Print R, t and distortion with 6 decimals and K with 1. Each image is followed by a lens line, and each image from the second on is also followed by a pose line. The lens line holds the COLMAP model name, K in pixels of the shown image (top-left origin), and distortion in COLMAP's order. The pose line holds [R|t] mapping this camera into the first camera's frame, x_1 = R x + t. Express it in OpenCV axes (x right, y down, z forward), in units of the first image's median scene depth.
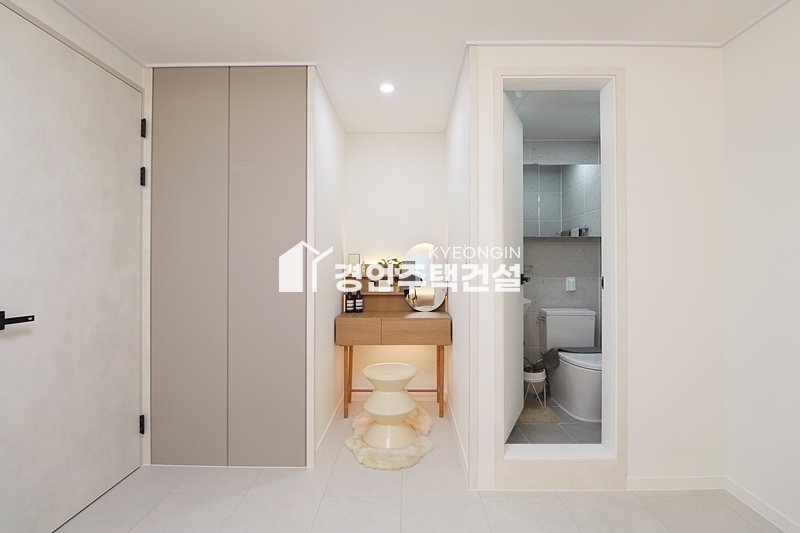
lens RADIAL K [[368.3, 0, 400.6], [0, 368.3, 265.6], [0, 0, 1]] dist [0.000721, -0.012840]
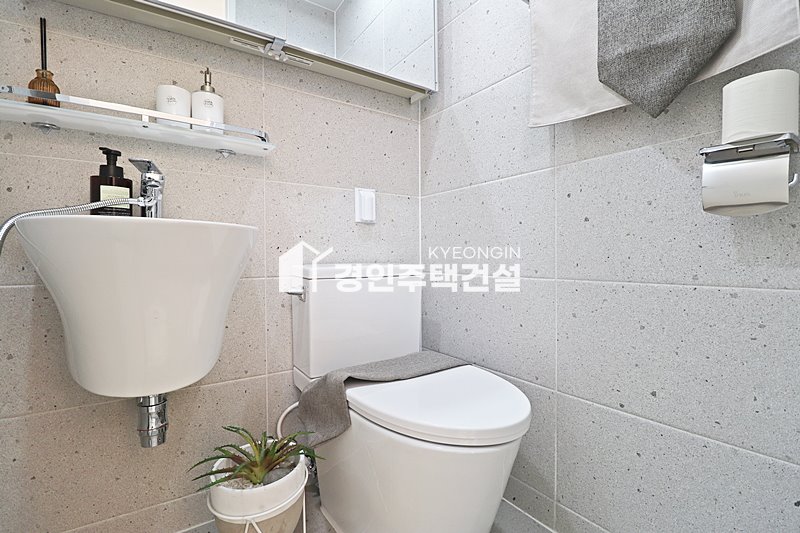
lens RADIAL K [[368.3, 0, 399.0], [0, 368.3, 265.5], [0, 0, 1]] dist [0.000721, -0.012840]
pose [[0.814426, -0.009872, 0.580184, 0.265448], [-0.002920, 0.999773, 0.021110, 0.113467], [-0.580260, -0.018886, 0.814212, 0.671696]]
